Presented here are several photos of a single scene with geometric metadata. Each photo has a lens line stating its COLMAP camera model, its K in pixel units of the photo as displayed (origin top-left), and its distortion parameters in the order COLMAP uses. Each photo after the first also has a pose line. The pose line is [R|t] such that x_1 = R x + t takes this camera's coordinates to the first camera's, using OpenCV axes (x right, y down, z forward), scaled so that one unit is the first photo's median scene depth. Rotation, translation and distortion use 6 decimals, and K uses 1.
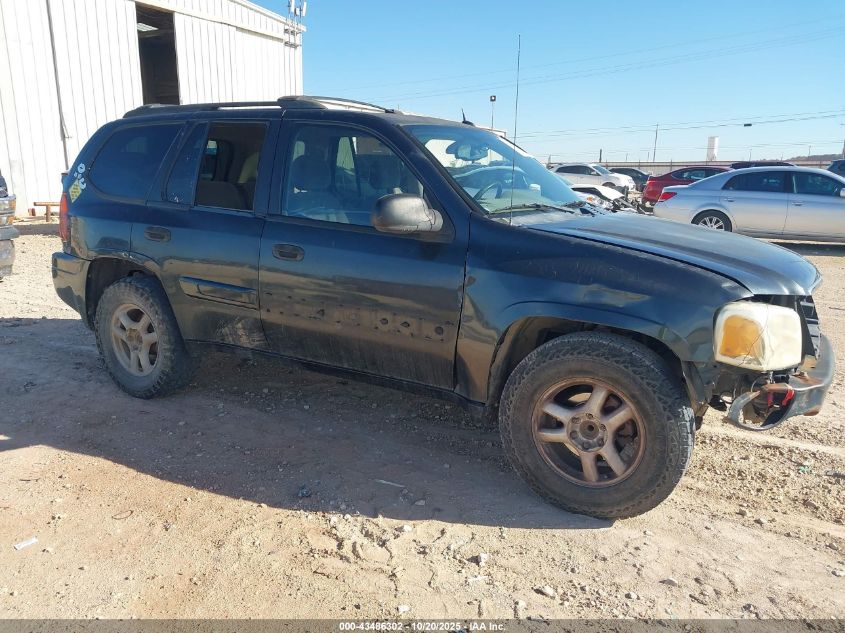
lens RADIAL K [[689.6, 0, 430.5], [0, 689.6, 314.7], [0, 0, 1]] dist [0.093812, -0.201162]
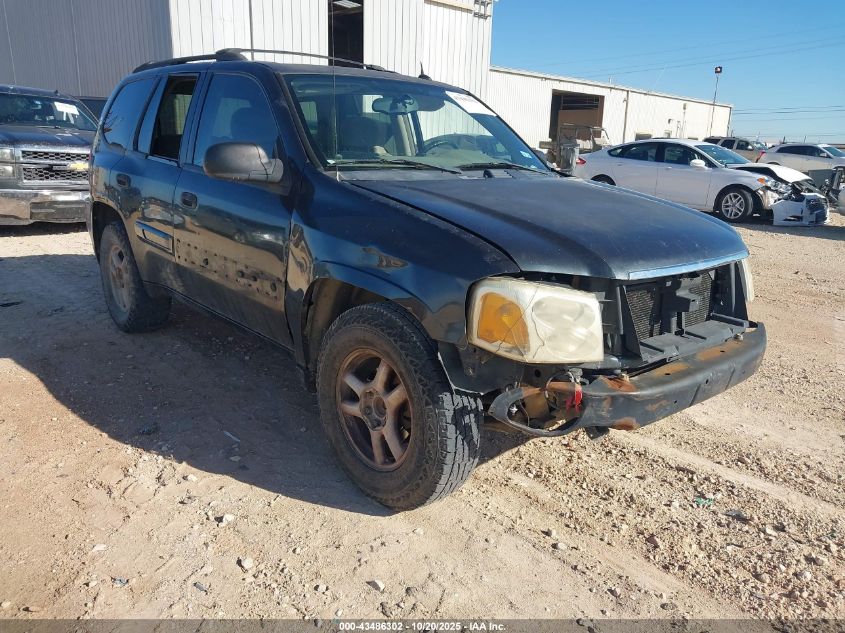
lens RADIAL K [[689.6, 0, 430.5], [0, 689.6, 314.7], [0, 0, 1]] dist [0.093812, -0.201162]
pose [[0.942147, 0.102205, -0.319239, 0.531193], [-0.092456, 0.994673, 0.045588, -0.002485], [0.322197, -0.013435, 0.946577, 0.153834]]
